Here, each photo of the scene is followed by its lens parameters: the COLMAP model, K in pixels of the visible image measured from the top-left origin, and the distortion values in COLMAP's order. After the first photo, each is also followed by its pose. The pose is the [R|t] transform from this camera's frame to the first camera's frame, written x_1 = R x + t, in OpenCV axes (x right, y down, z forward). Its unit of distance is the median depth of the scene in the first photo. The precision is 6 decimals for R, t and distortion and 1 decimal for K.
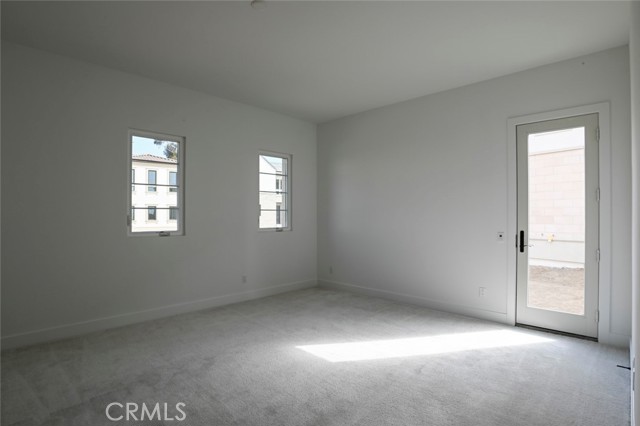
lens RADIAL K [[328.7, 0, 318.5], [0, 328.7, 213.8], [0, 0, 1]] dist [-0.072366, 0.025670]
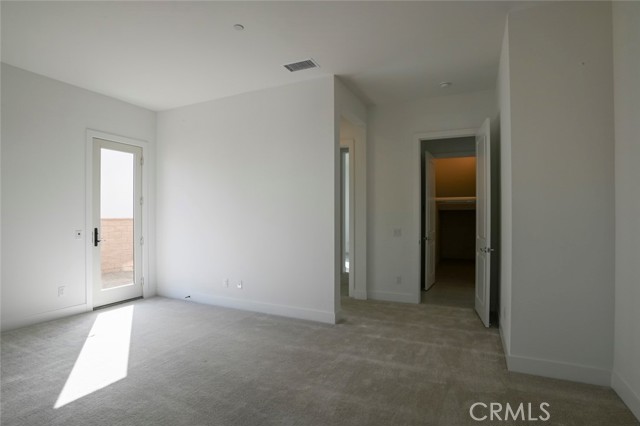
lens RADIAL K [[328.7, 0, 318.5], [0, 328.7, 213.8], [0, 0, 1]] dist [-0.072366, 0.025670]
pose [[-0.310941, 0.004343, 0.950419, -0.744331], [0.000805, 0.999990, -0.004307, 0.005887], [-0.950429, -0.000574, -0.310942, 0.592970]]
